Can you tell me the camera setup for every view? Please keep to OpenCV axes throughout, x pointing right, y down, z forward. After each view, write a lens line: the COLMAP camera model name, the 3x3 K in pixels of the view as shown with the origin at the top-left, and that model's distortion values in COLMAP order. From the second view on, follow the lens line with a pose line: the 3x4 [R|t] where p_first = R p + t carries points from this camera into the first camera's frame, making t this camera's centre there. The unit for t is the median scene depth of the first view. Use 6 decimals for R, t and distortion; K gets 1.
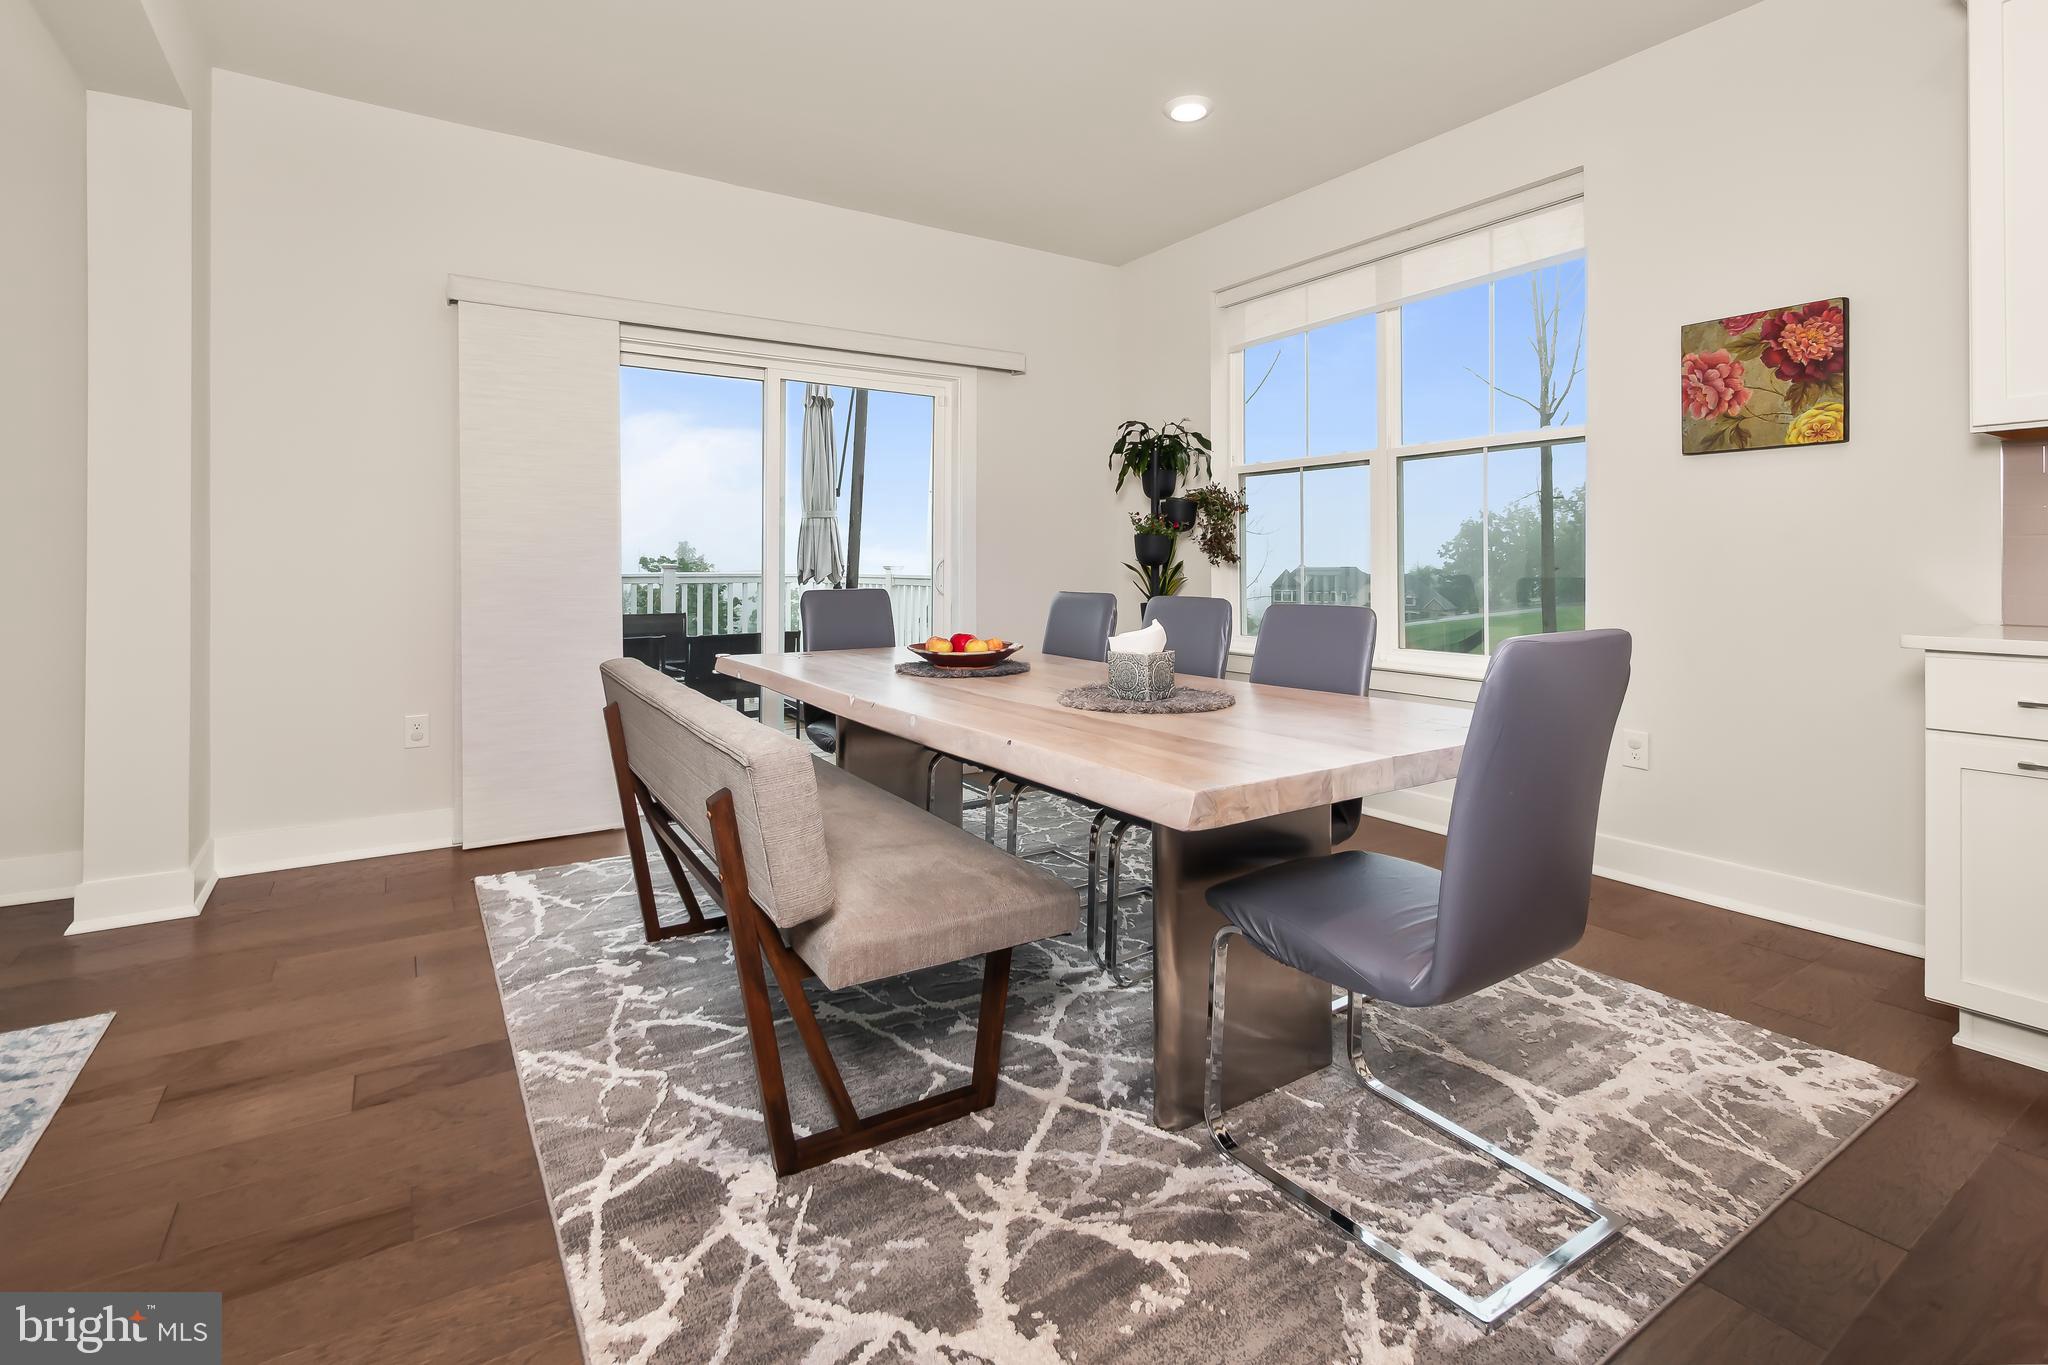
lens RADIAL K [[941.9, 0, 1022.1], [0, 941.9, 562.1], [0, 0, 1]] dist [0.001540, -0.000690]
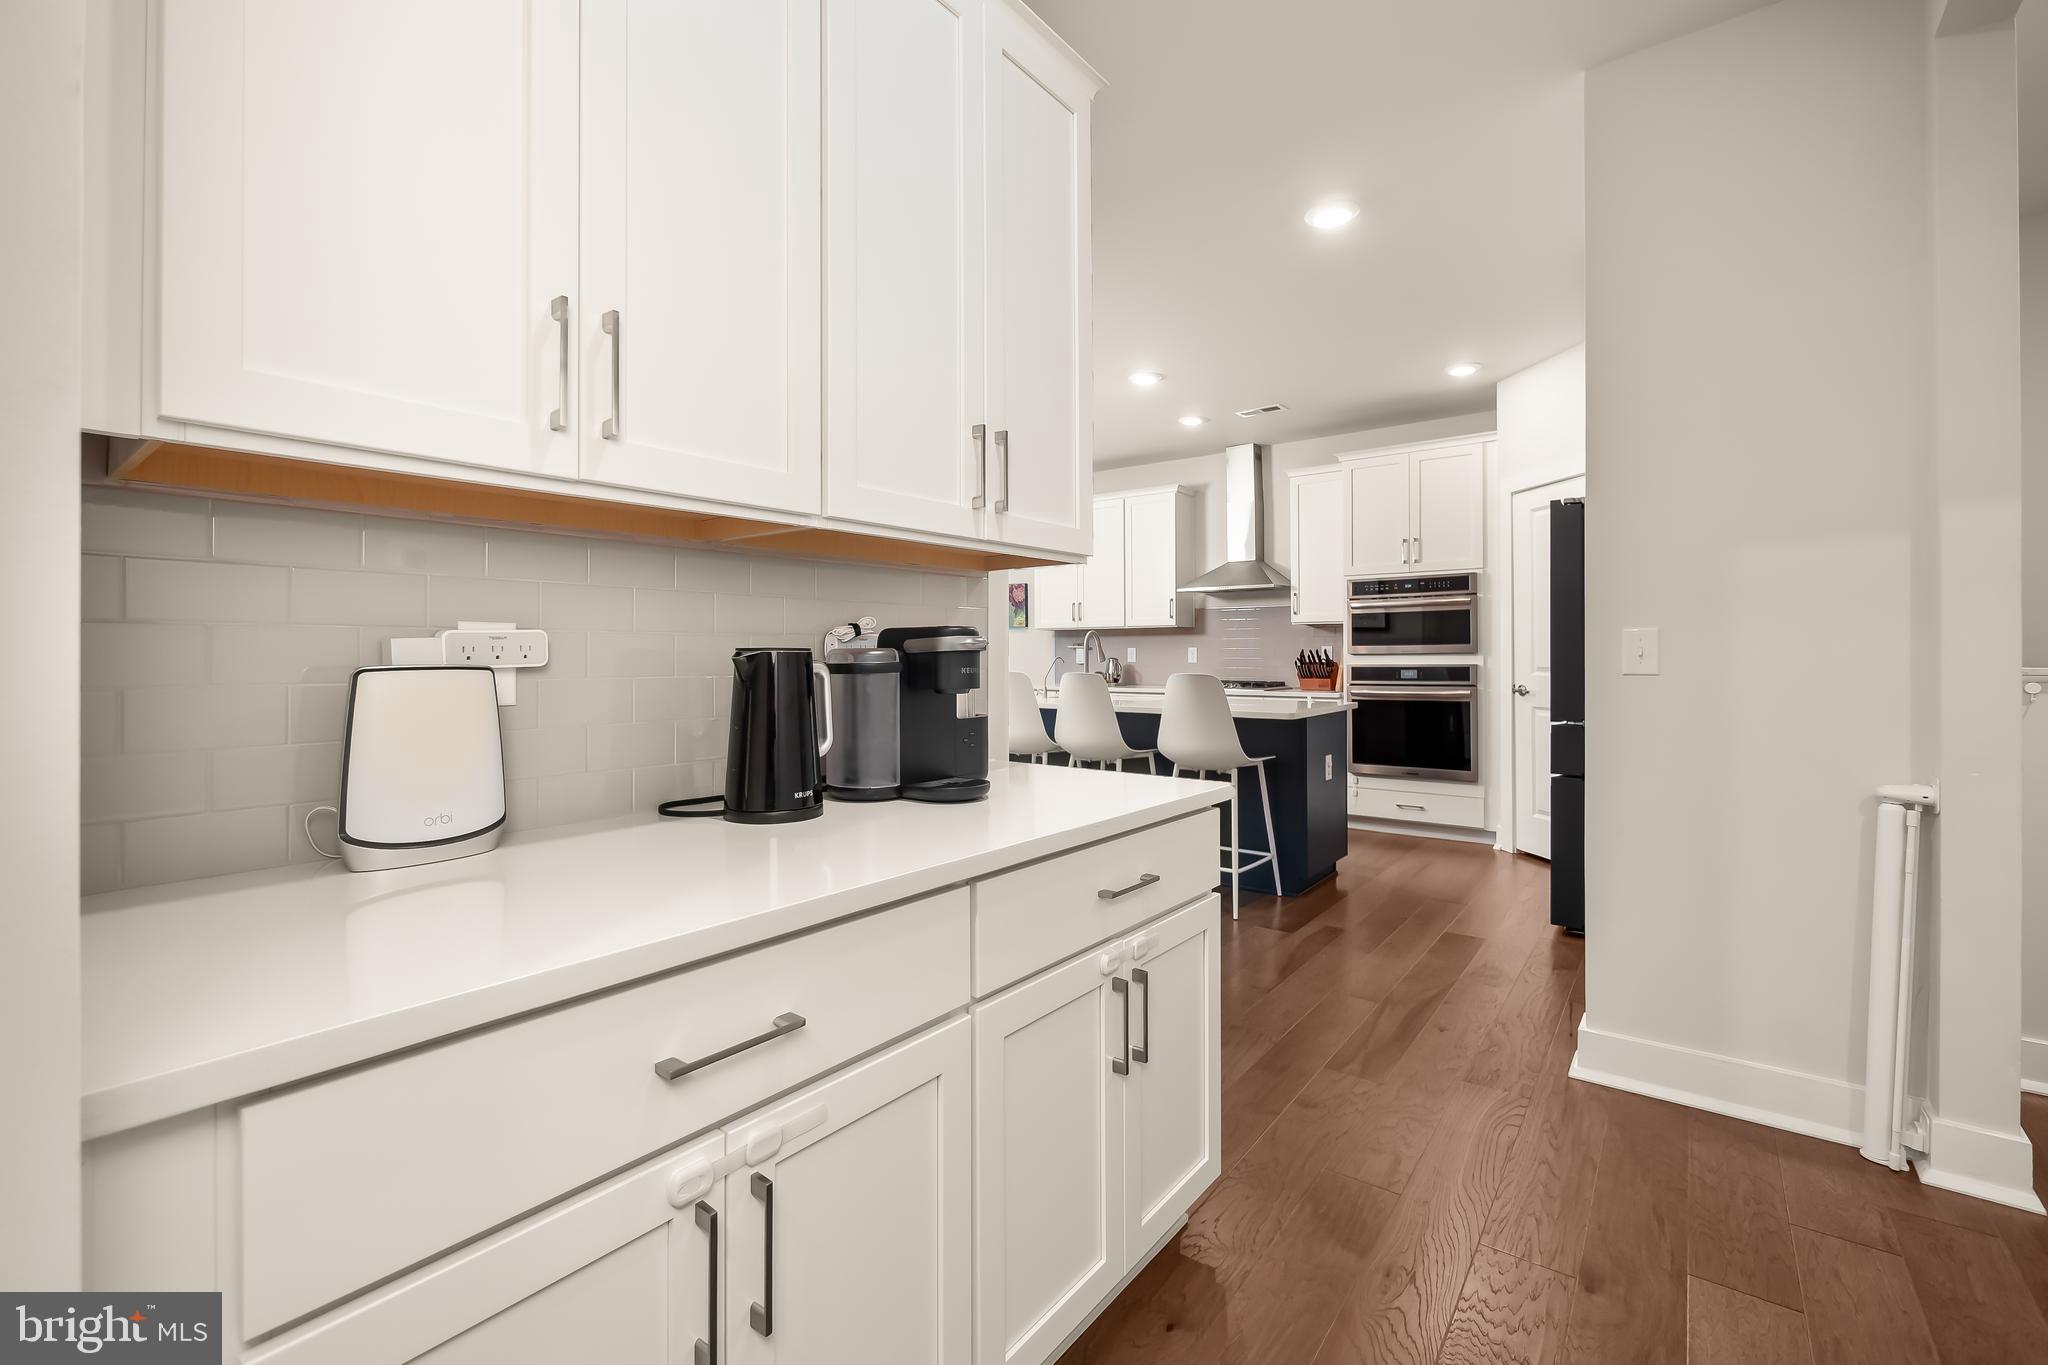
lens RADIAL K [[878.3, 0, 1036.8], [0, 878.3, 661.8], [0, 0, 1]] dist [-0.008895, 0.000840]
pose [[0.941849, 0.001120, 0.336036, -0.106023], [-0.004474, 0.999948, 0.009208, -0.036318], [-0.336008, -0.010176, 0.941804, -1.774214]]
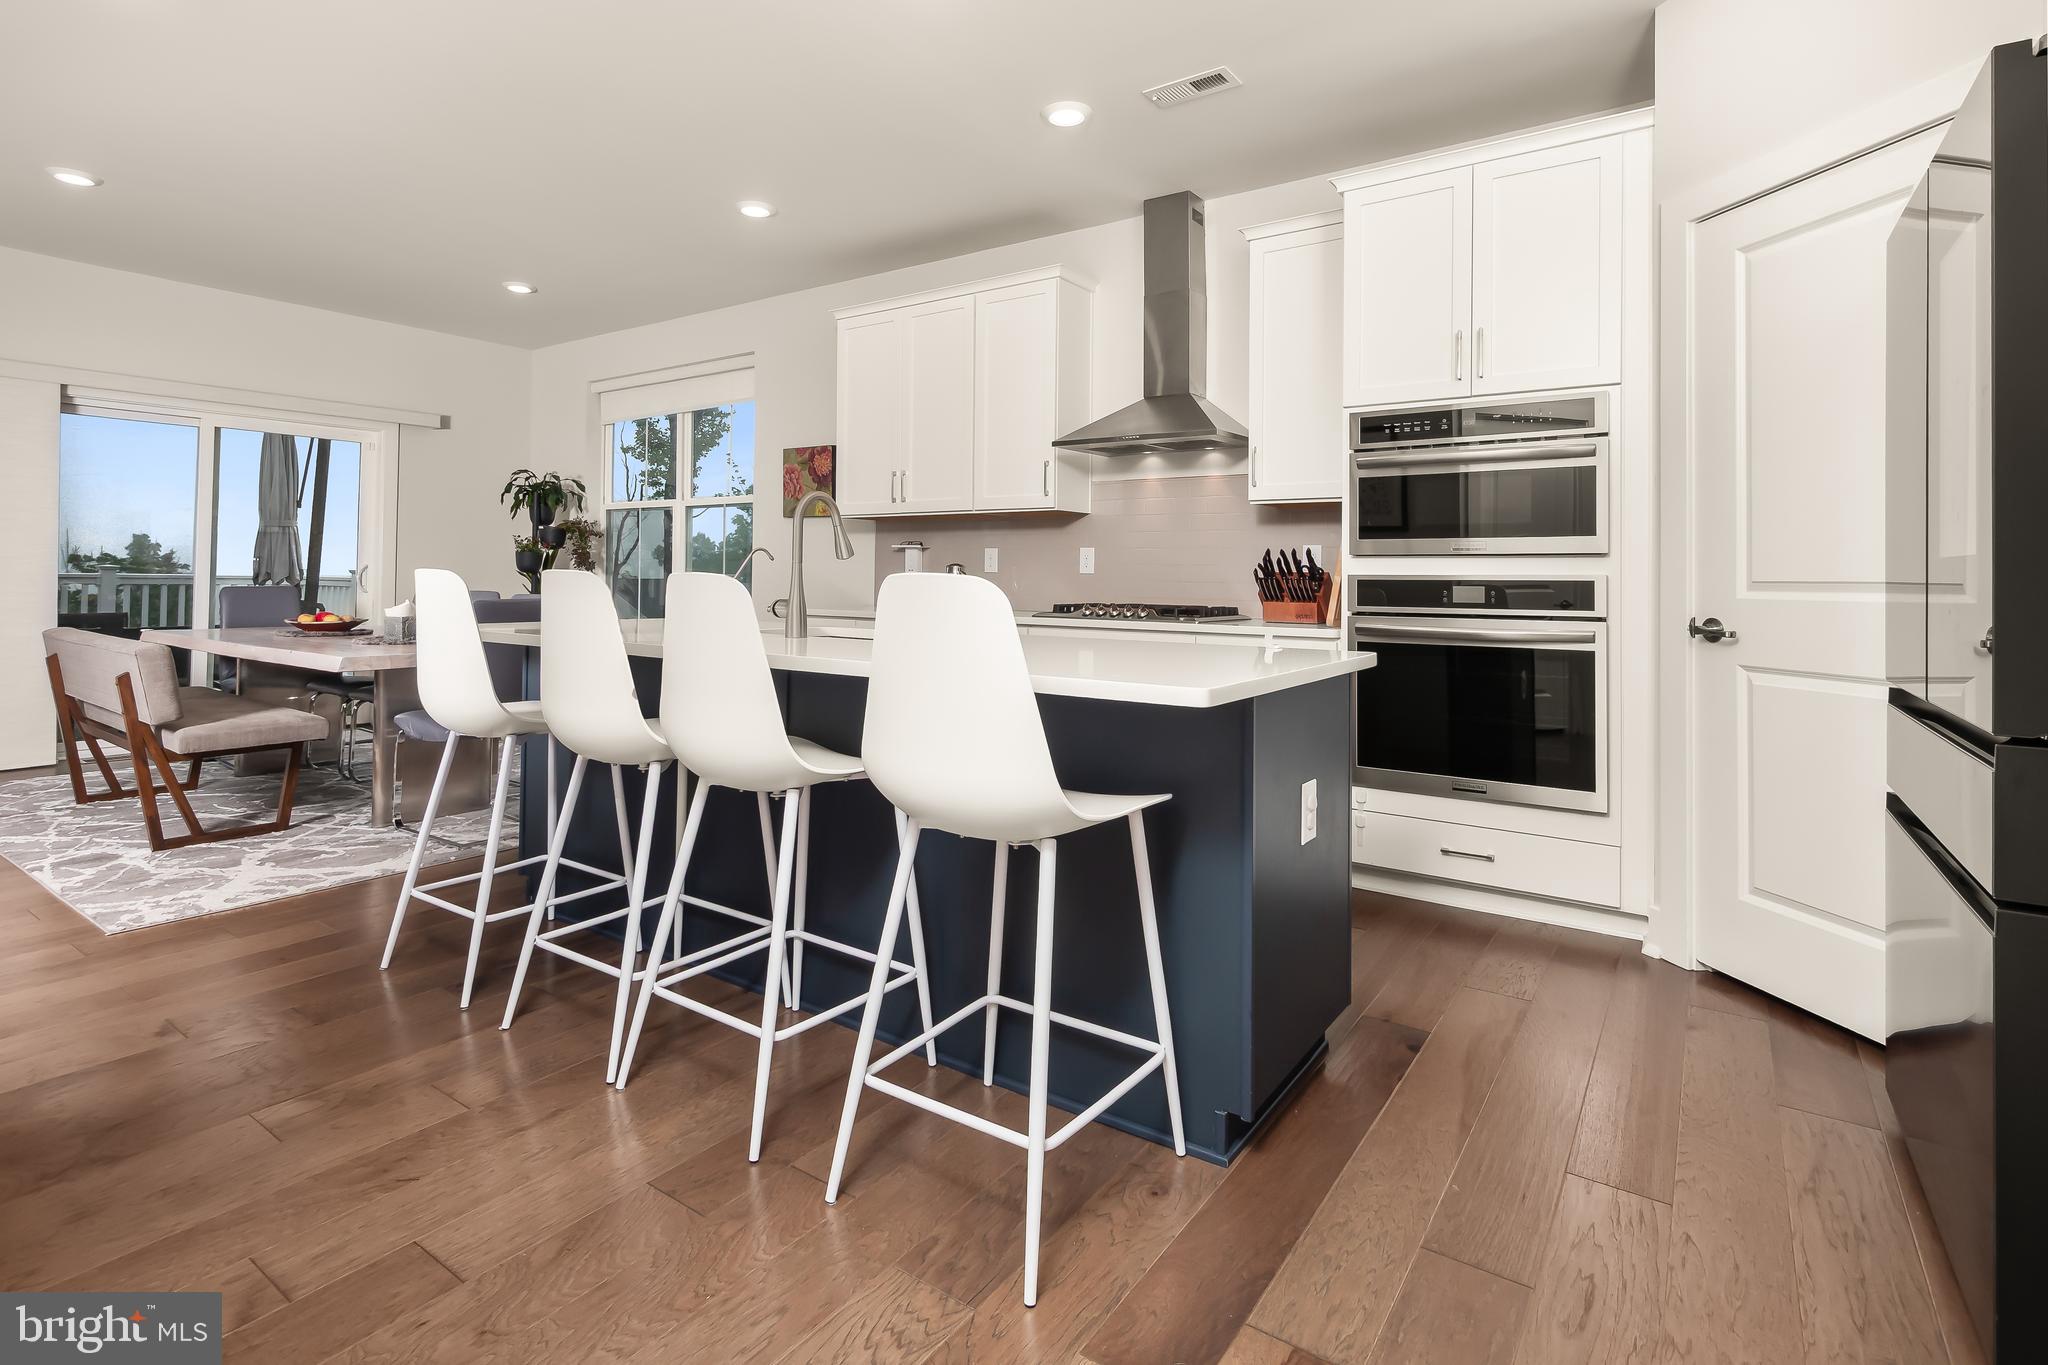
lens RADIAL K [[1004.0, 0, 1017.4], [0, 1004.0, 569.2], [0, 0, 1]] dist [-0.002290, 0.002514]
pose [[0.931556, 0.013550, 0.363346, 0.435342], [-0.013609, 0.999905, -0.002399, -0.013724], [-0.363344, -0.002710, 0.931651, -1.092540]]
